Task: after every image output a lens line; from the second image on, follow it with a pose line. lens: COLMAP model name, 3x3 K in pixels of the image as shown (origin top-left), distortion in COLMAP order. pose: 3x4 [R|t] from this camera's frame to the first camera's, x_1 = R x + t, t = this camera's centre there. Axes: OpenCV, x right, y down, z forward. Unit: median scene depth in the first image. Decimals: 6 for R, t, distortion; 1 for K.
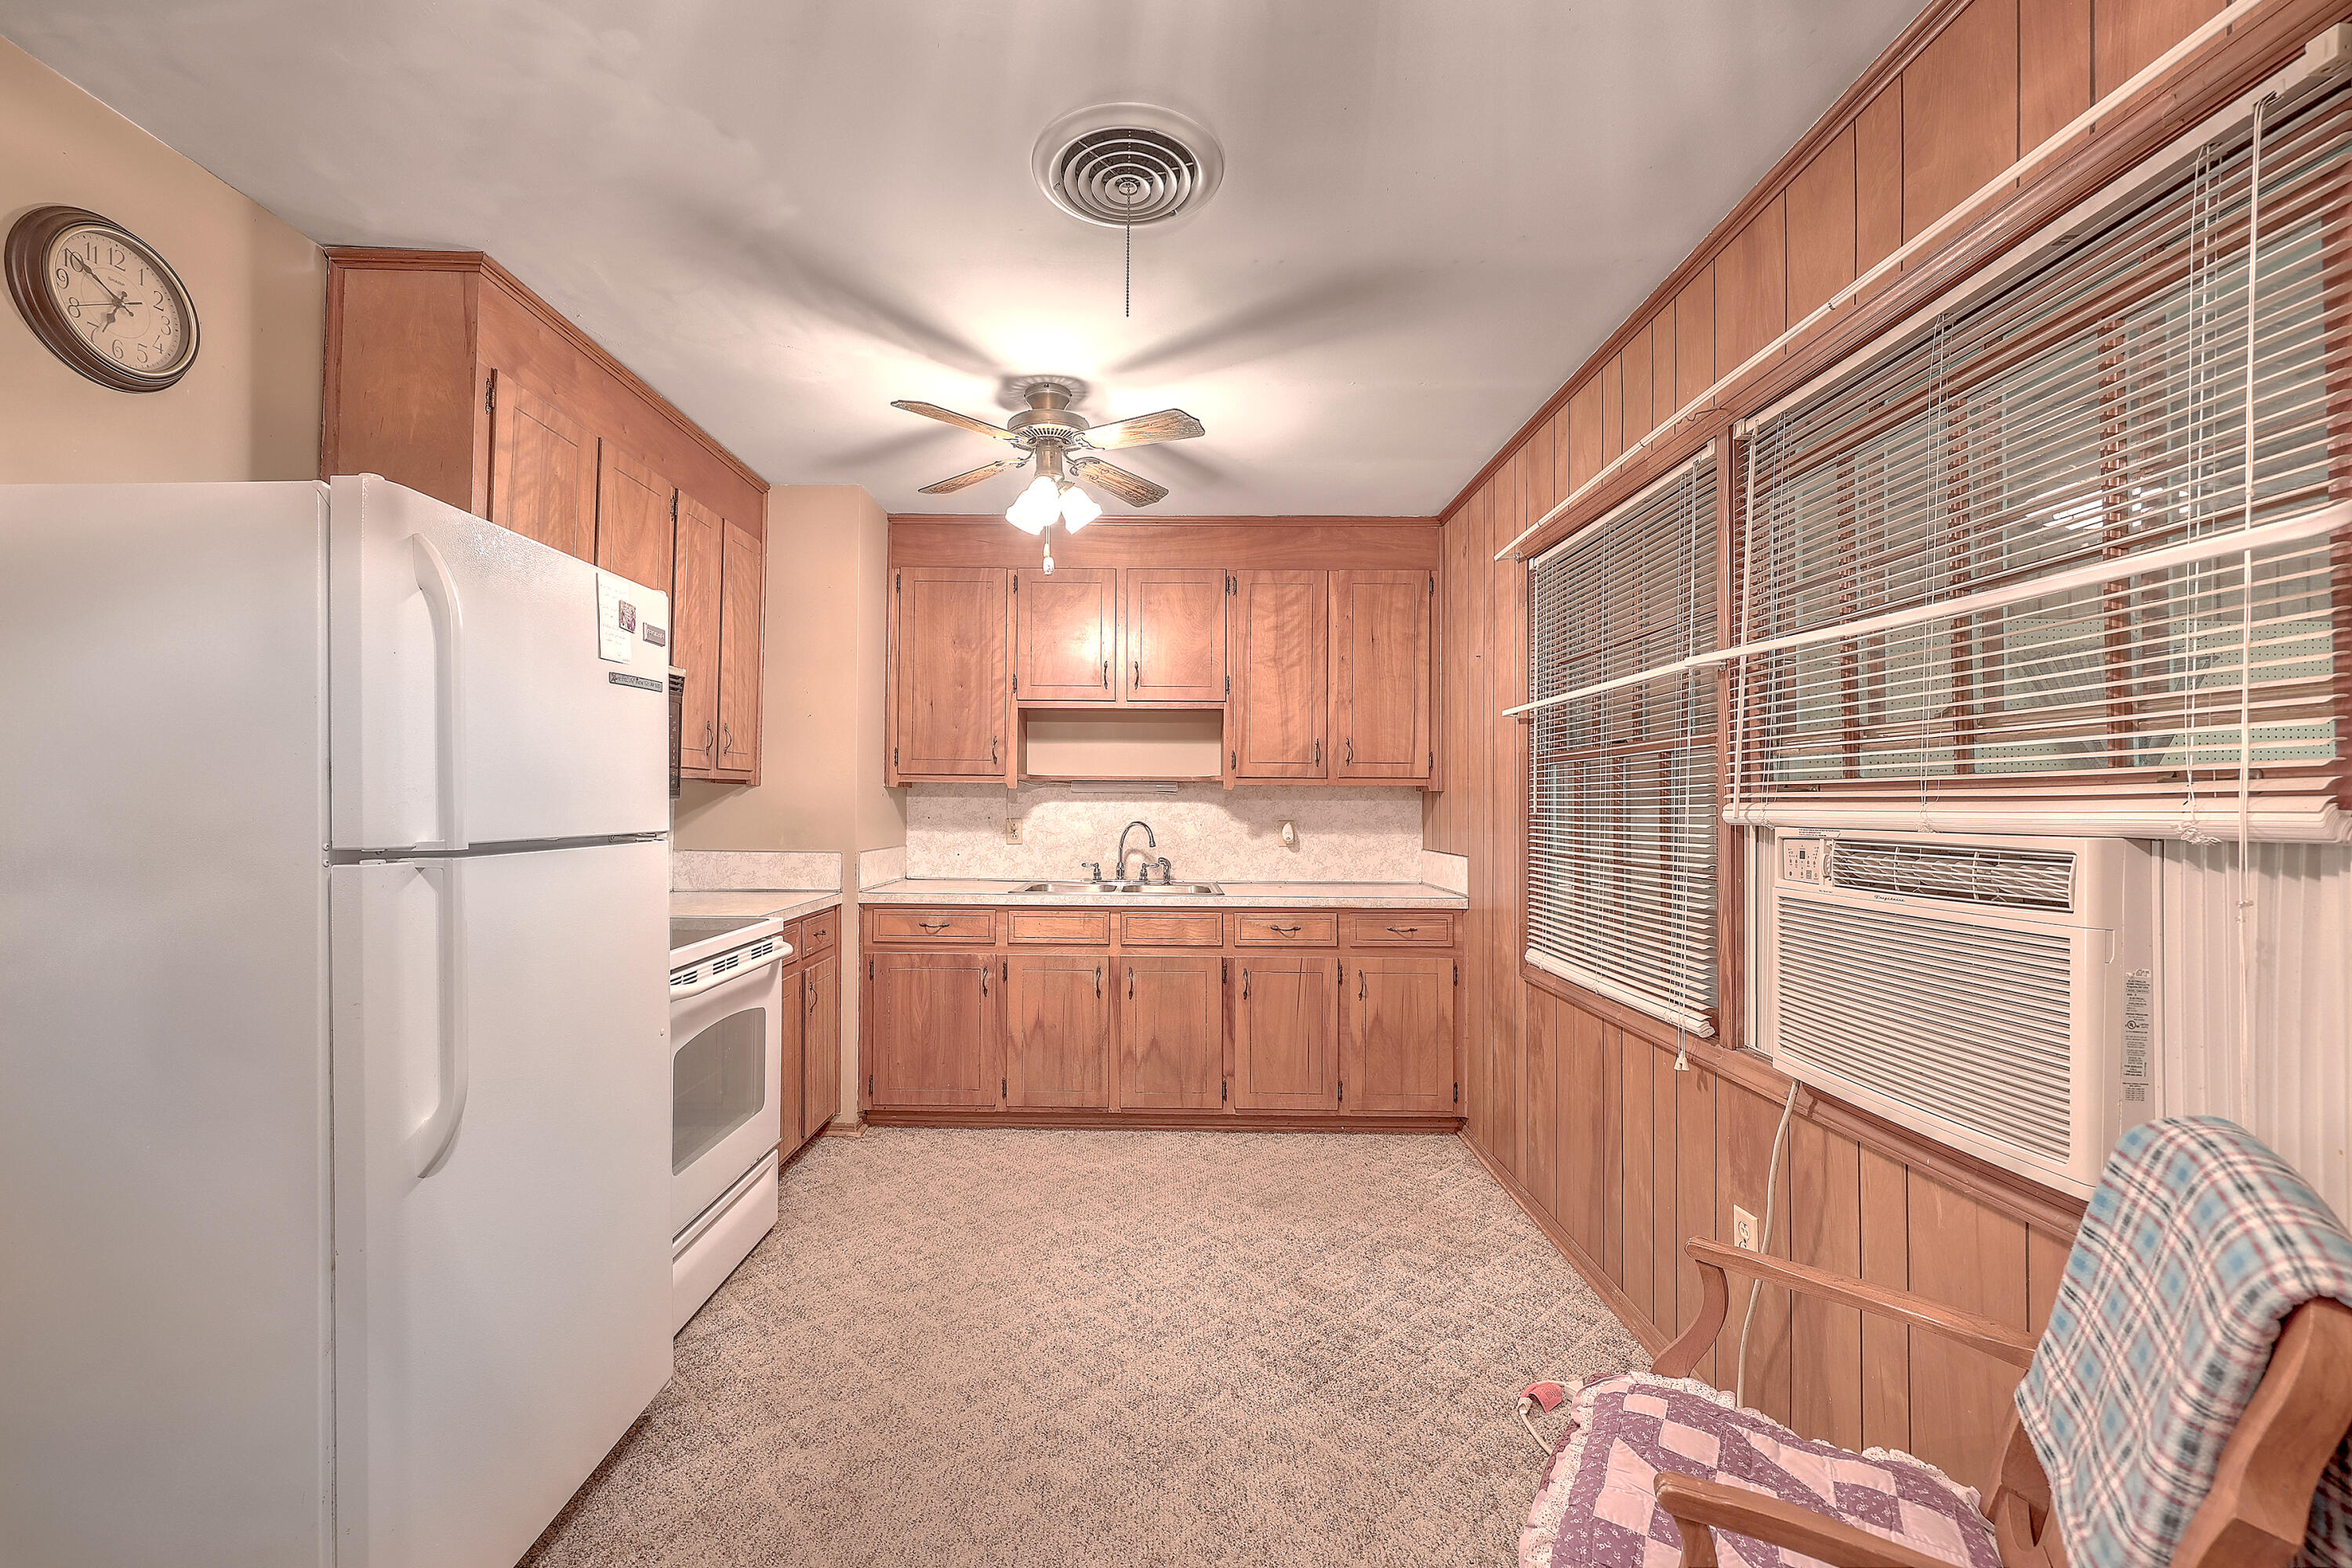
lens RADIAL K [[968.1, 0, 1174.5], [0, 968.1, 782.6], [0, 0, 1]] dist [0.001753, -0.000049]
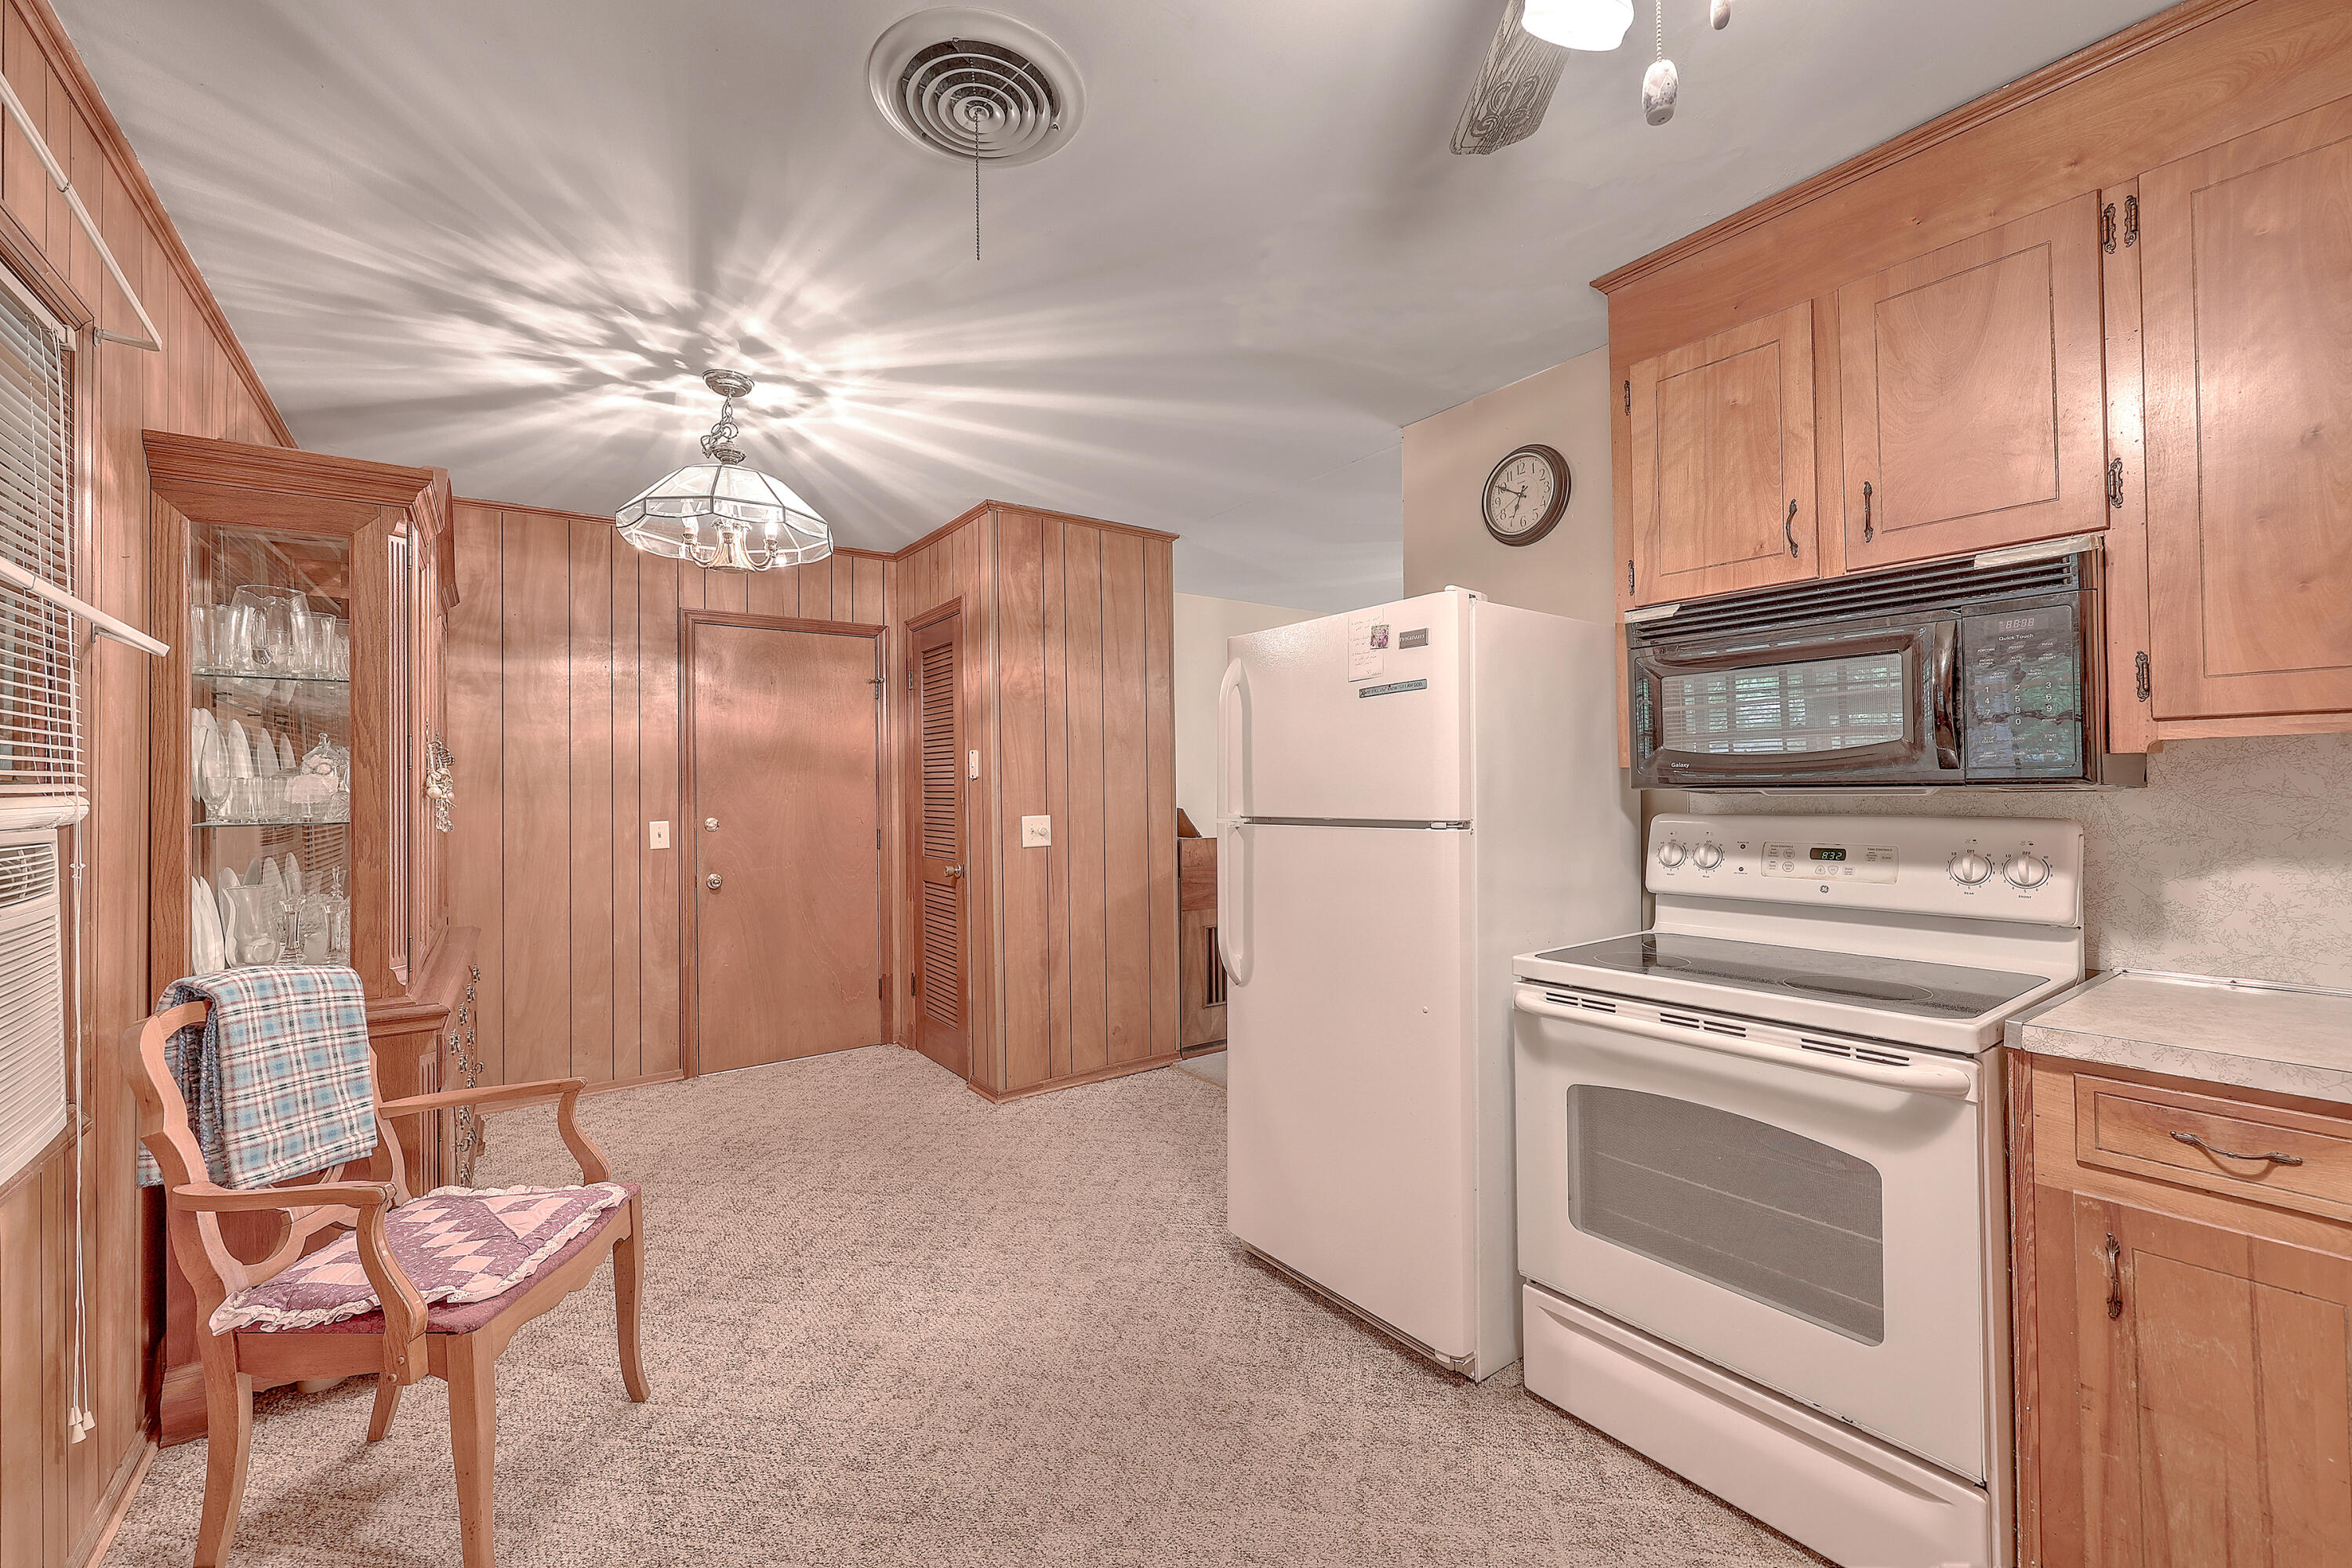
lens RADIAL K [[956.2, 0, 1183.1], [0, 956.2, 780.2], [0, 0, 1]] dist [-0.000916, -0.000185]
pose [[-0.815880, -0.004225, -0.578206, 0.147161], [0.017135, 0.999357, -0.031482, 0.017565], [0.577967, -0.035593, -0.815283, 0.865652]]
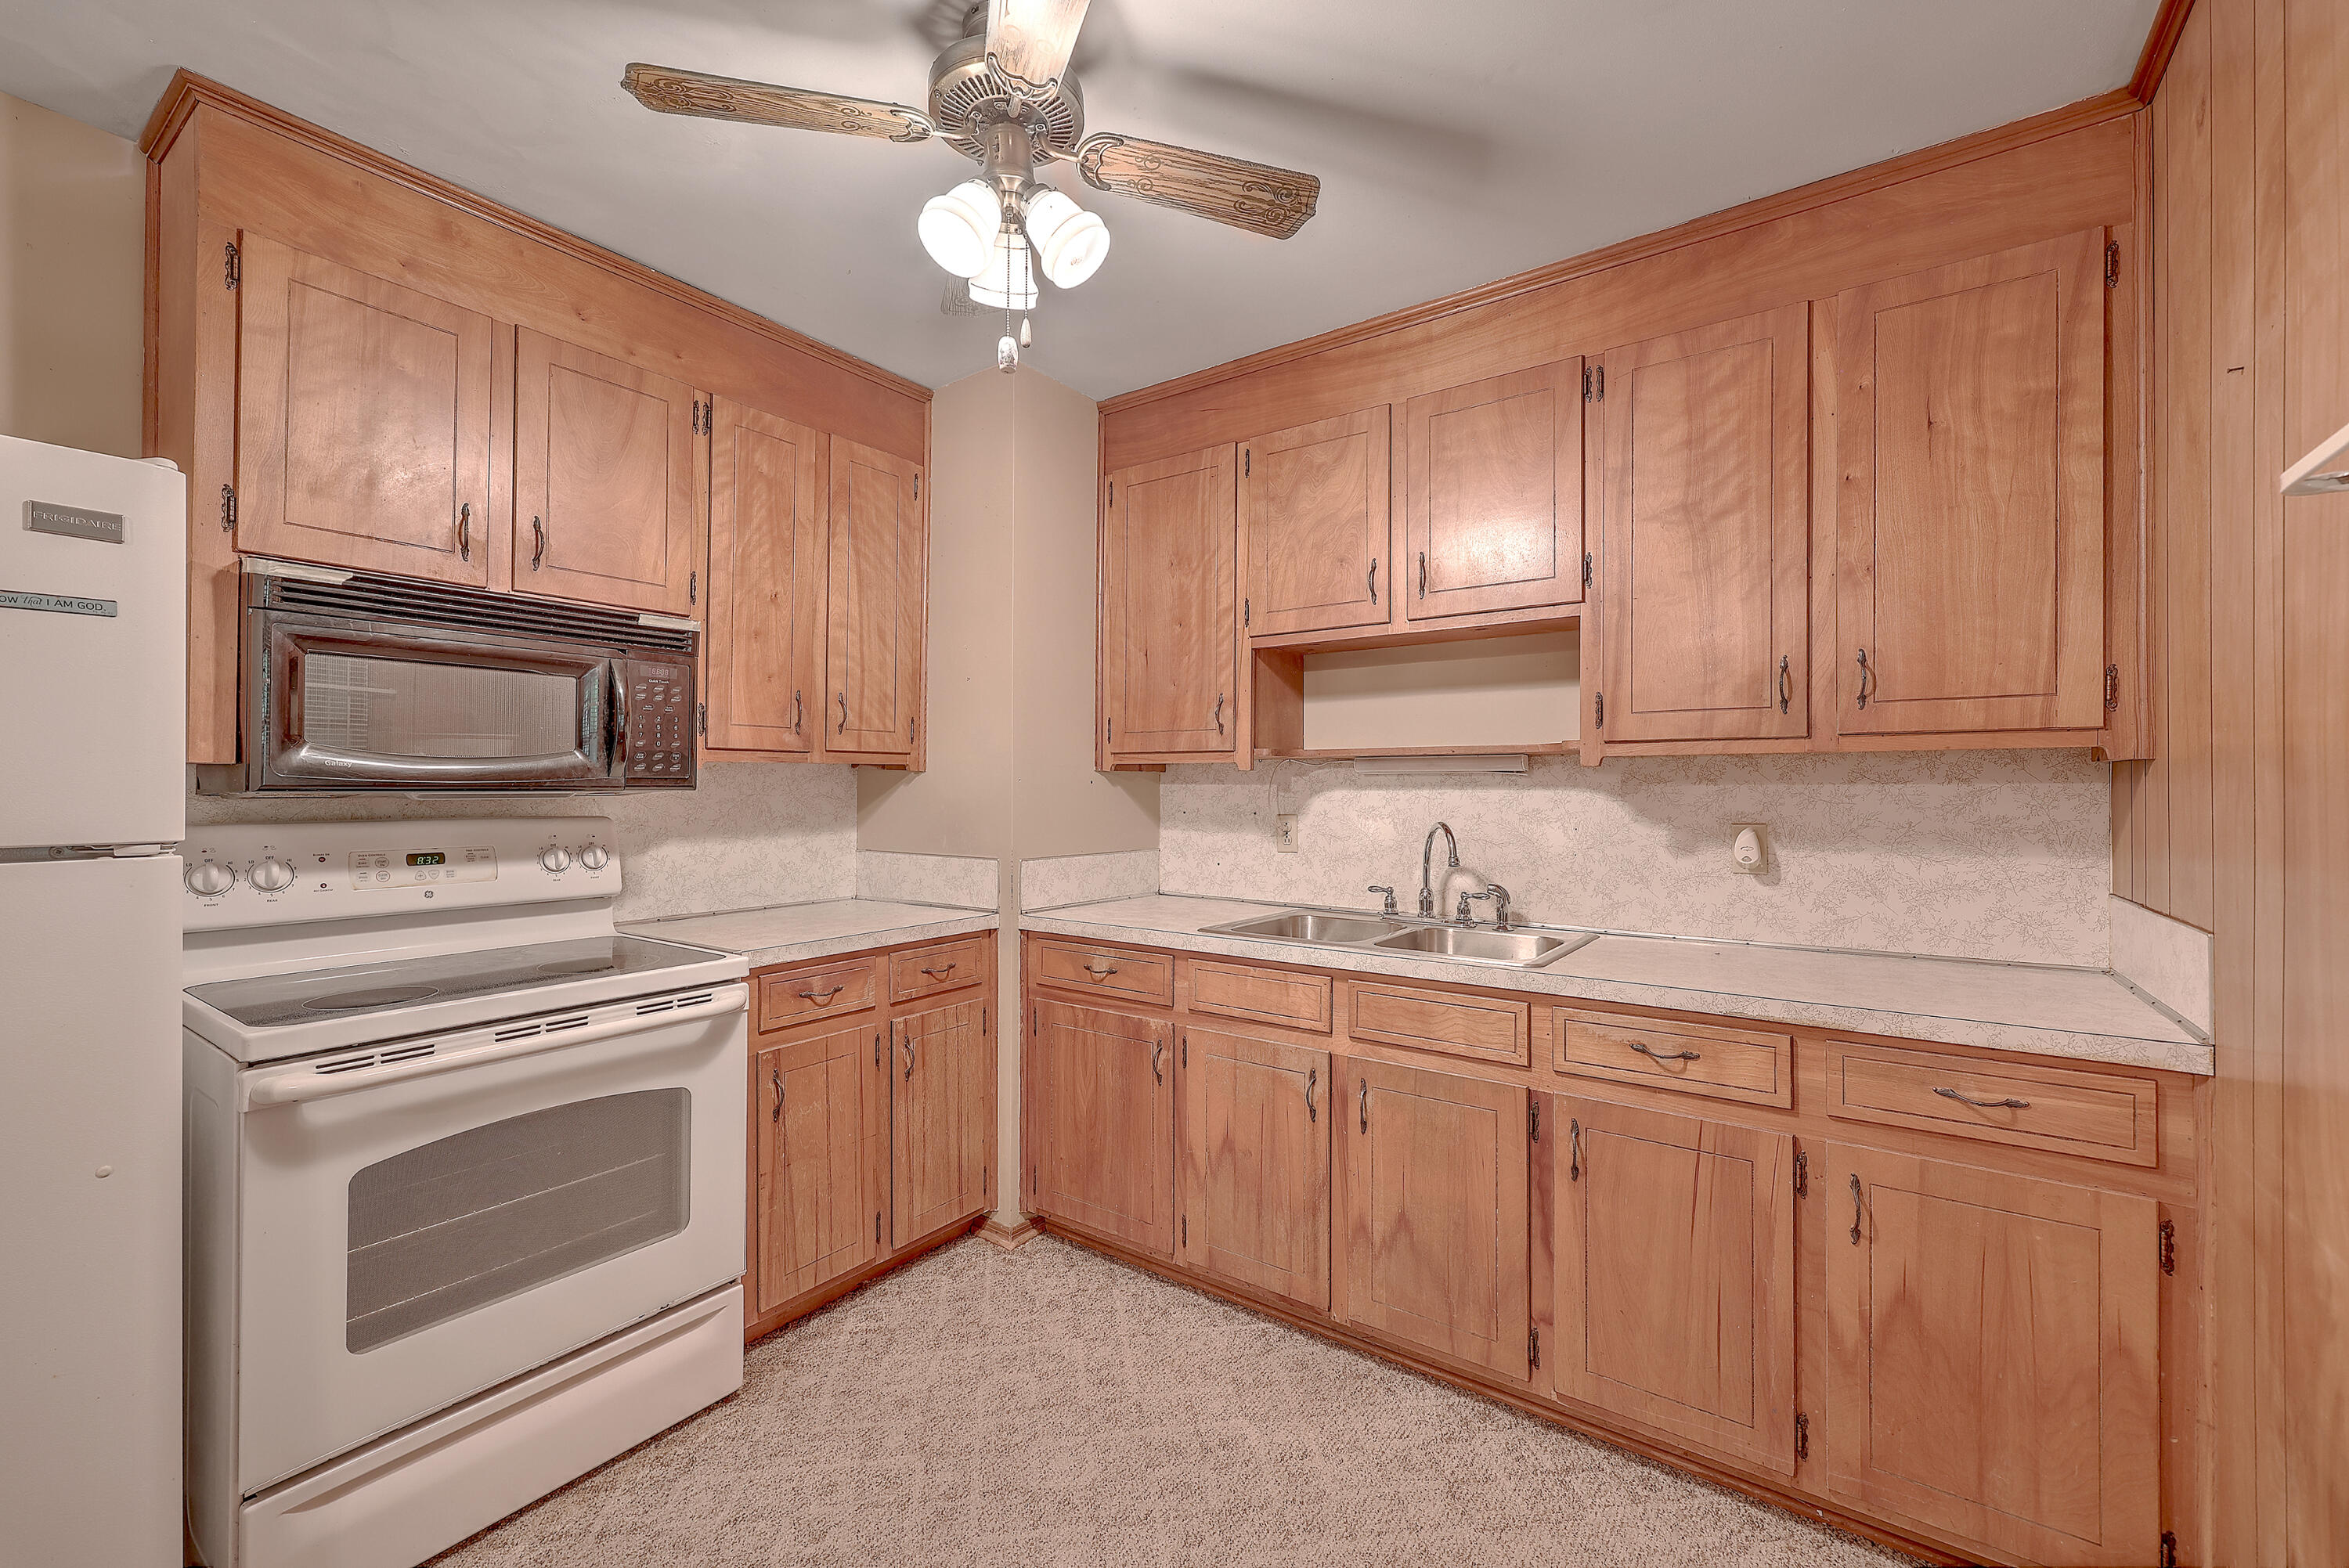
lens RADIAL K [[966.8, 0, 1173.0], [0, 966.8, 782.6], [0, 0, 1]] dist [0.001753, -0.000049]
pose [[0.811122, -0.009862, -0.584794, 0.191433], [0.017117, 0.999830, 0.006880, 0.009586], [0.584626, -0.015591, 0.811153, 0.453975]]
